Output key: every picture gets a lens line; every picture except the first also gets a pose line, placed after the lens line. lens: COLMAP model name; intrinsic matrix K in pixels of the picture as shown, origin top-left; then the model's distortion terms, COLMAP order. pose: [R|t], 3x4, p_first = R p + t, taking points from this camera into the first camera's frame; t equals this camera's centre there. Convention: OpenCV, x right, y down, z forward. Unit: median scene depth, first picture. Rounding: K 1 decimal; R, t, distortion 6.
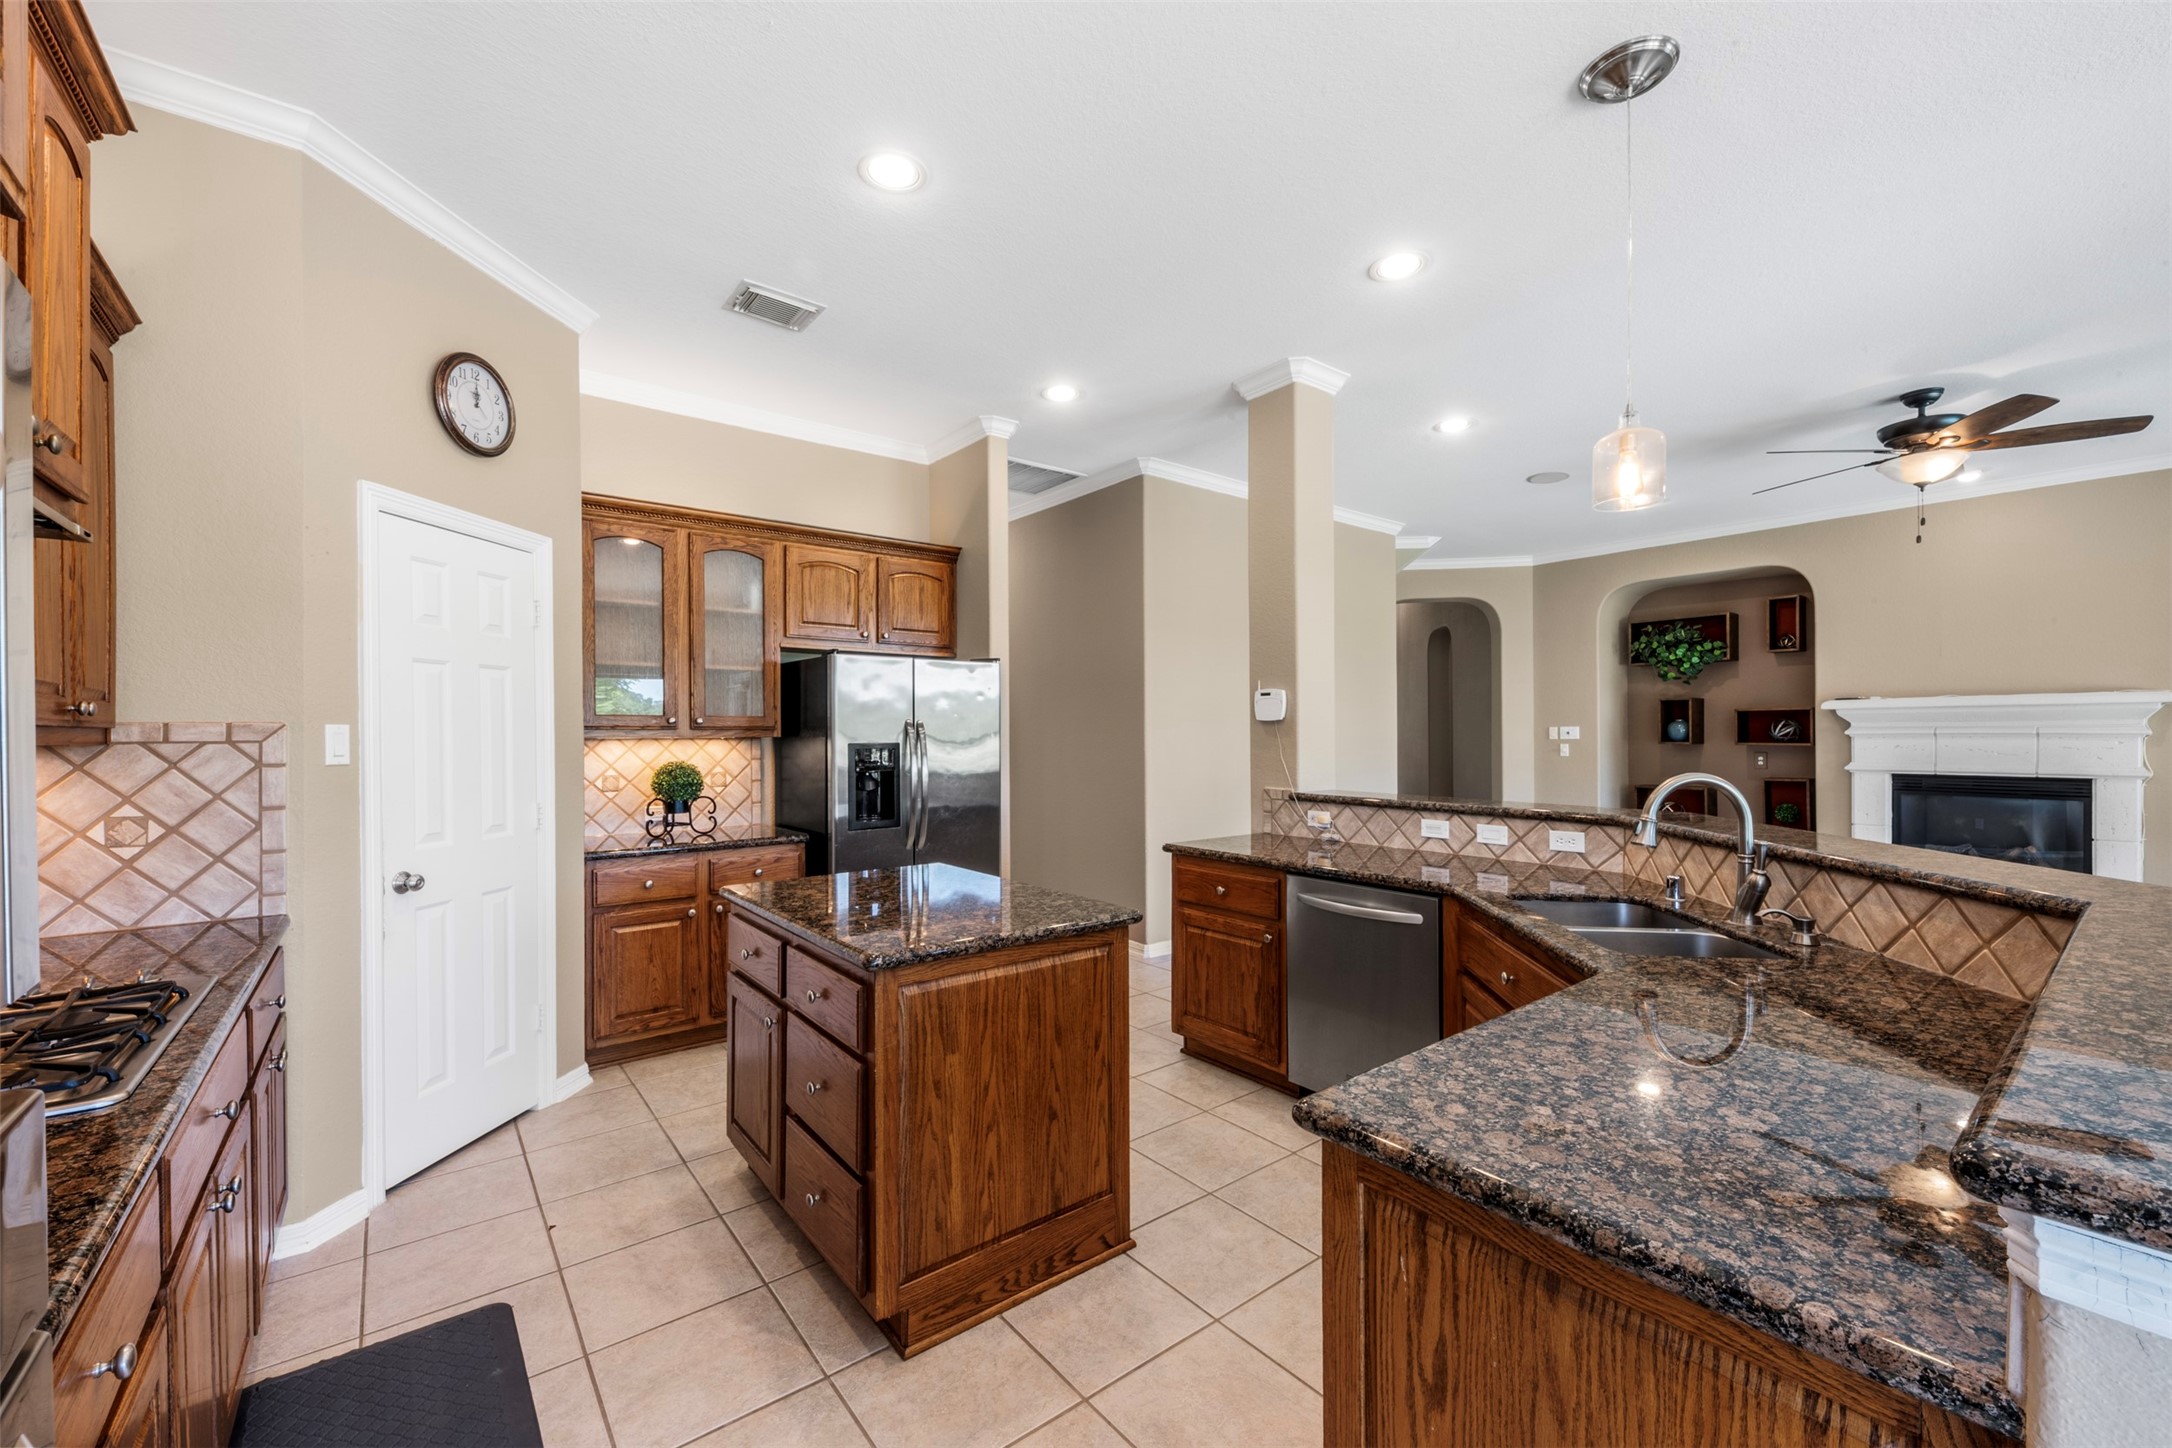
lens RADIAL K [[866.7, 0, 1090.8], [0, 866.7, 729.4], [0, 0, 1]] dist [-0.008177, -0.001121]
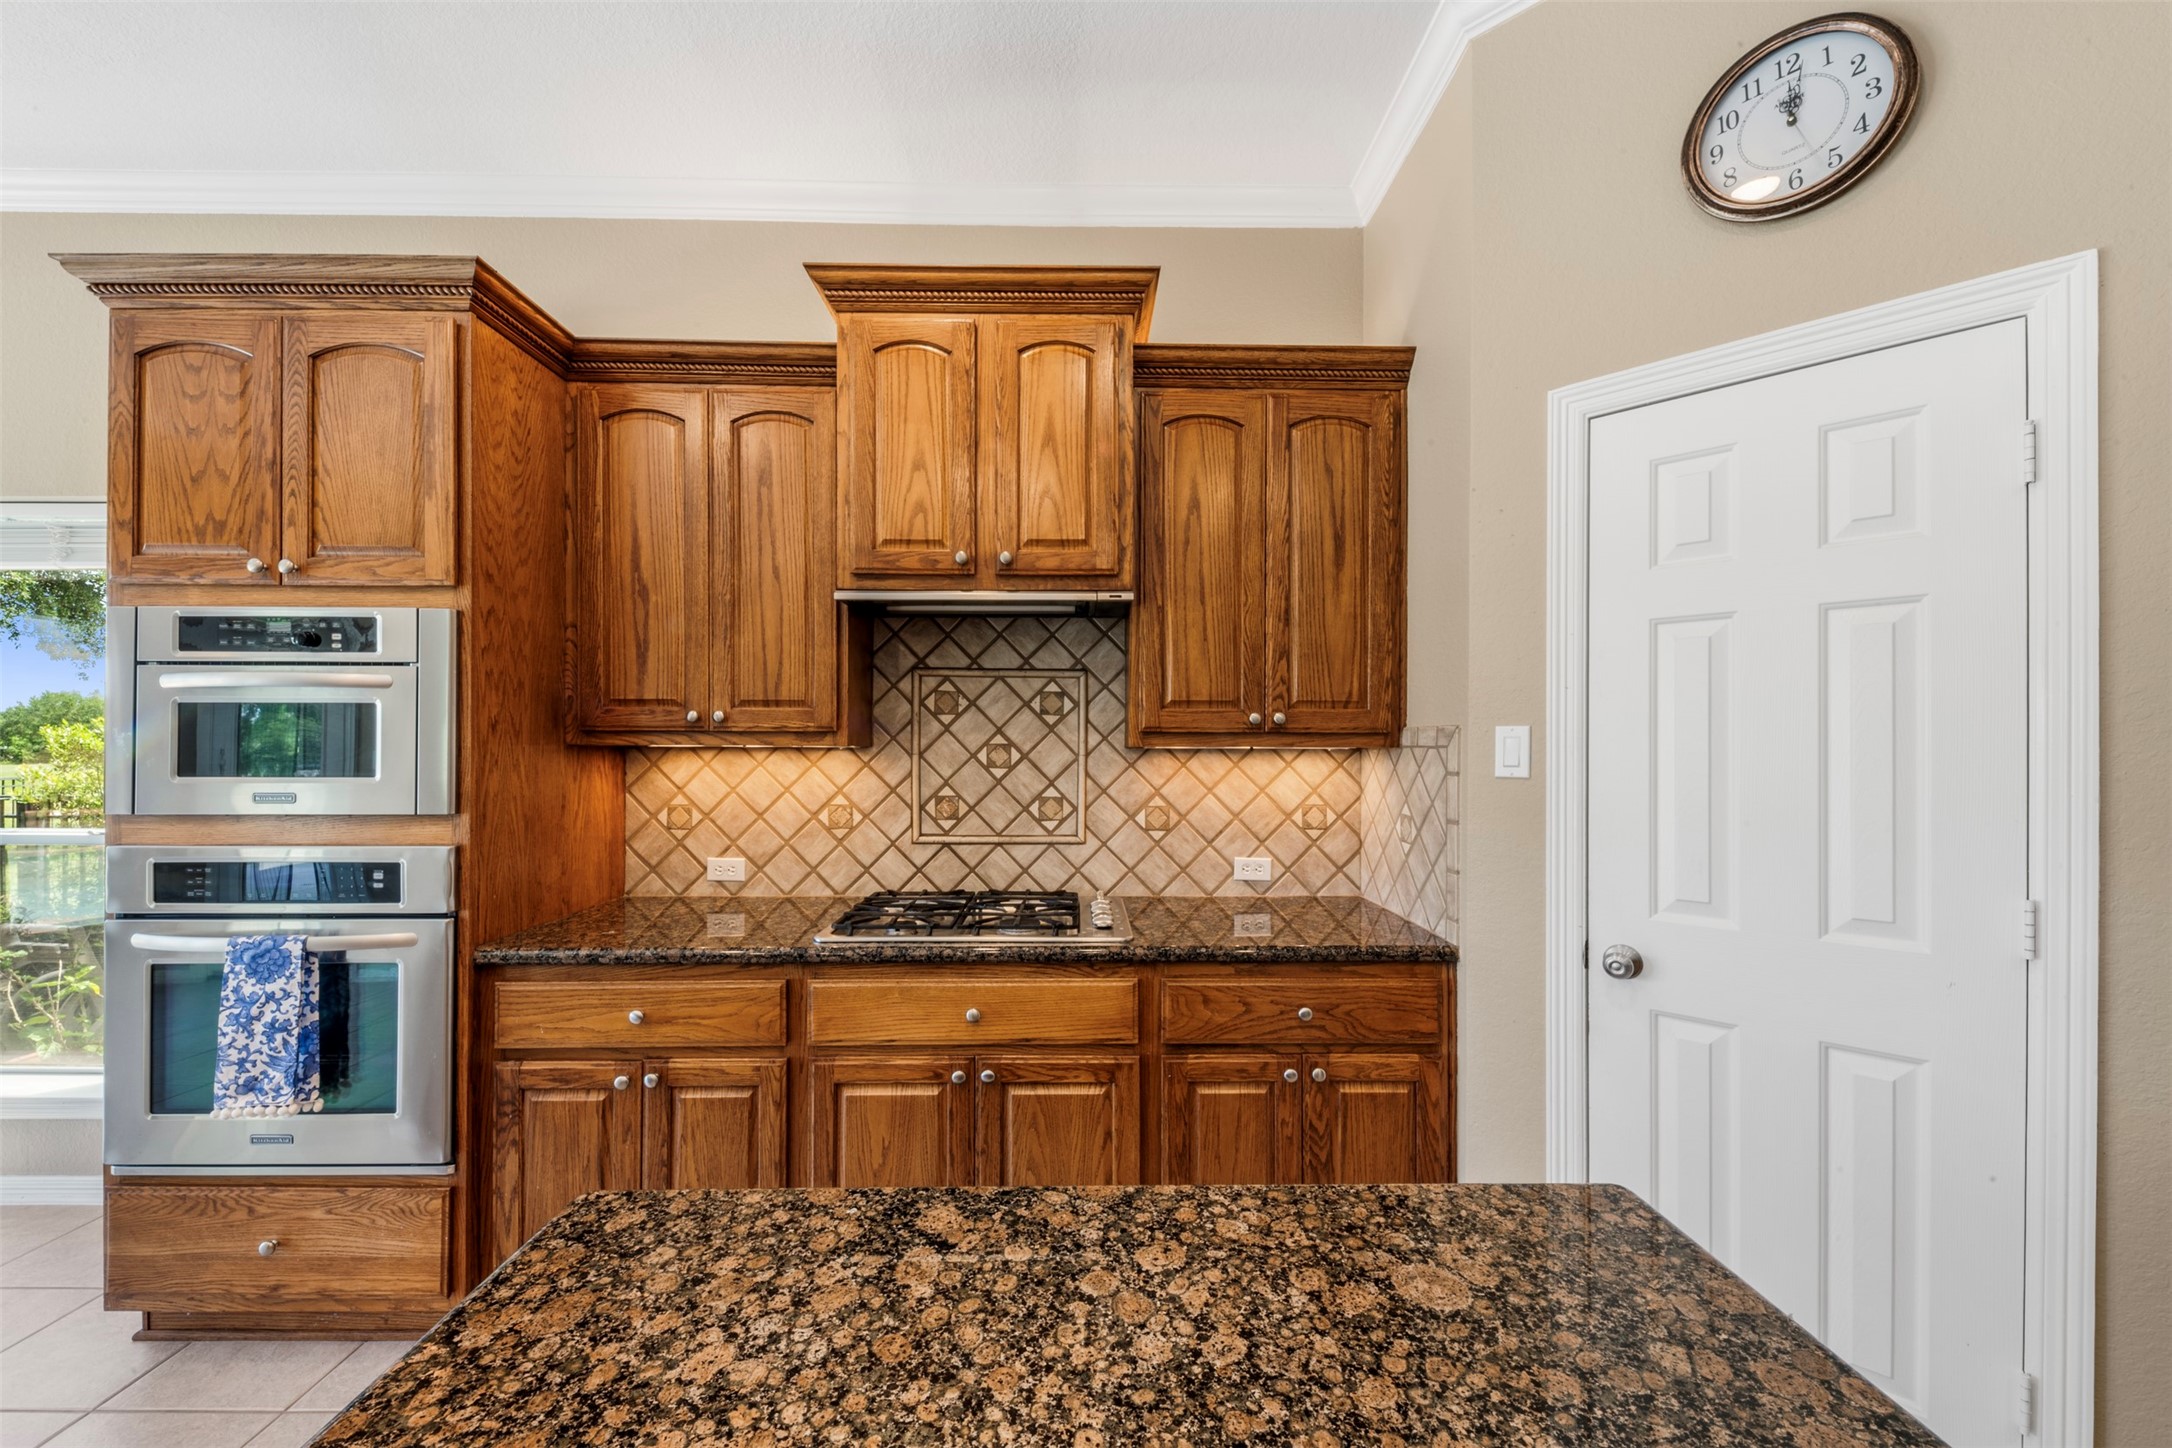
lens RADIAL K [[829.4, 0, 1082.0], [0, 829.4, 743.0], [0, 0, 1]] dist [0.002709, 0.000134]
pose [[-0.606541, 0.002105, -0.795050, -0.026959], [0.003787, 0.999993, -0.000242, 0.005503], [0.795043, -0.003157, -0.606544, 0.710700]]
